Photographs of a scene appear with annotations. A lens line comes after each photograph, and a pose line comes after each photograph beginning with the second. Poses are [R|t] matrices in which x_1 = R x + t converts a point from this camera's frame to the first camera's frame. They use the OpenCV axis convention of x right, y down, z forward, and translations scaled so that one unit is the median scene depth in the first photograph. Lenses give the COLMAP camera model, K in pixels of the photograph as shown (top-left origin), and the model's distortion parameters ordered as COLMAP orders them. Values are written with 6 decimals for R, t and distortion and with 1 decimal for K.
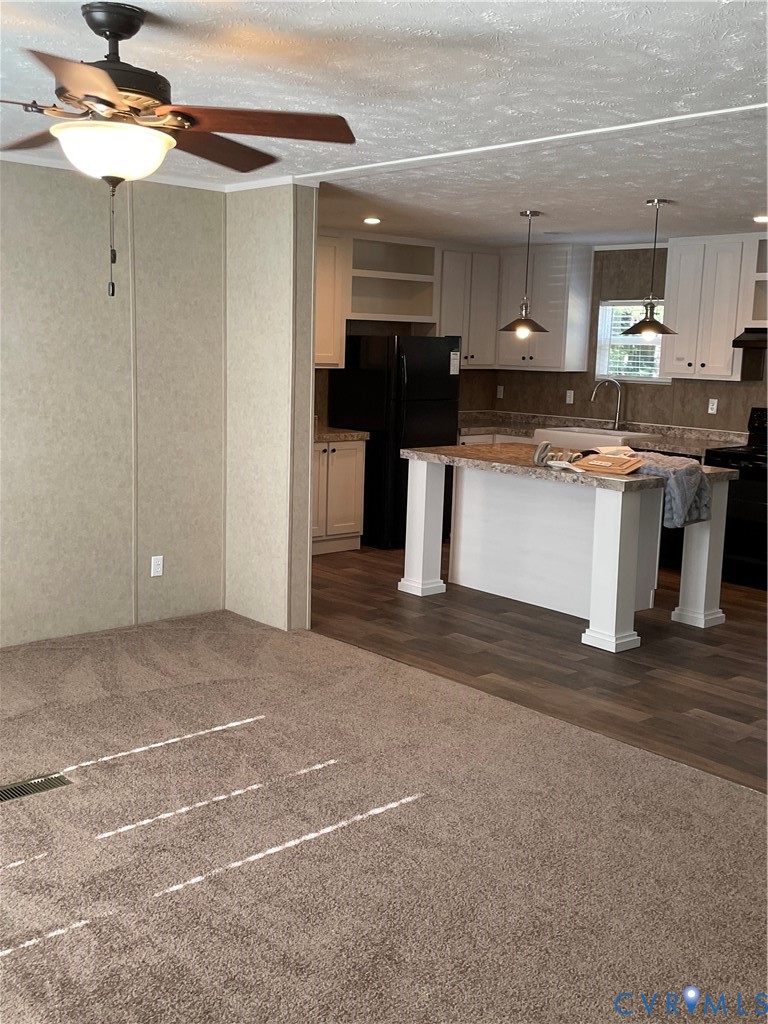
lens RADIAL K [[1061.5, 0, 363.7], [0, 1061.5, 507.9], [0, 0, 1]] dist [0.054591, 0.000000]
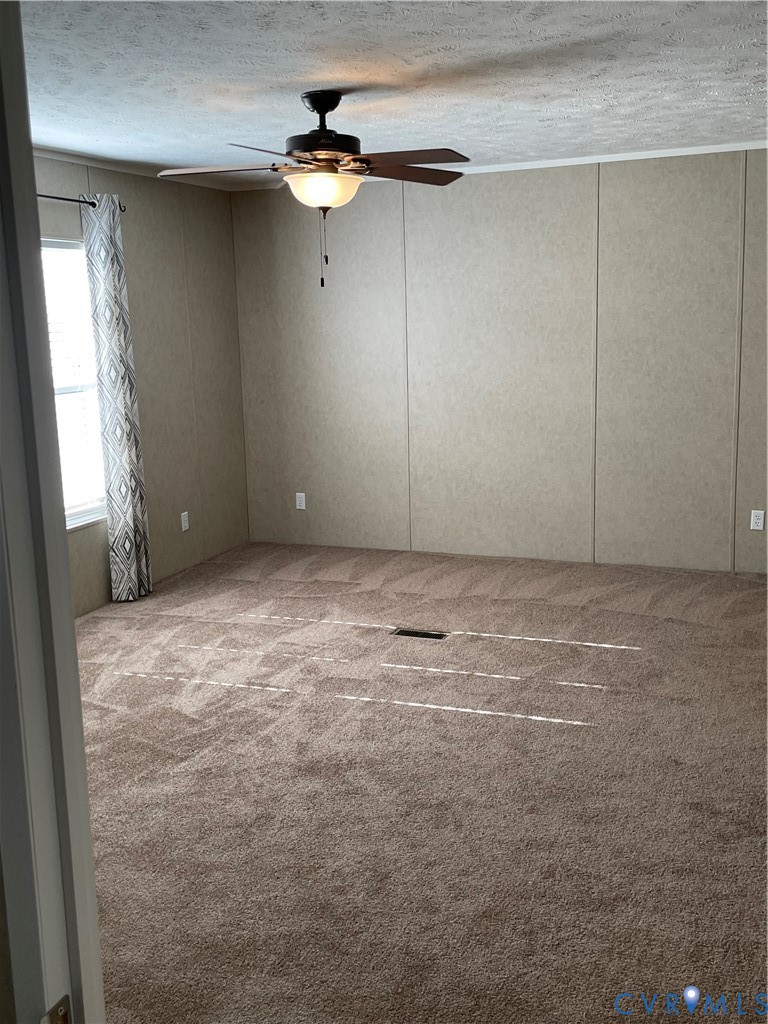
lens RADIAL K [[1061.5, 0, 386.3], [0, 1061.5, 508.4], [0, 0, 1]] dist [0.054591, 0.000000]
pose [[0.451728, 0.124791, -0.883385, 0.782553], [-0.096992, 0.991169, 0.090419, -0.022457], [0.886868, 0.044837, 0.459843, 0.271971]]
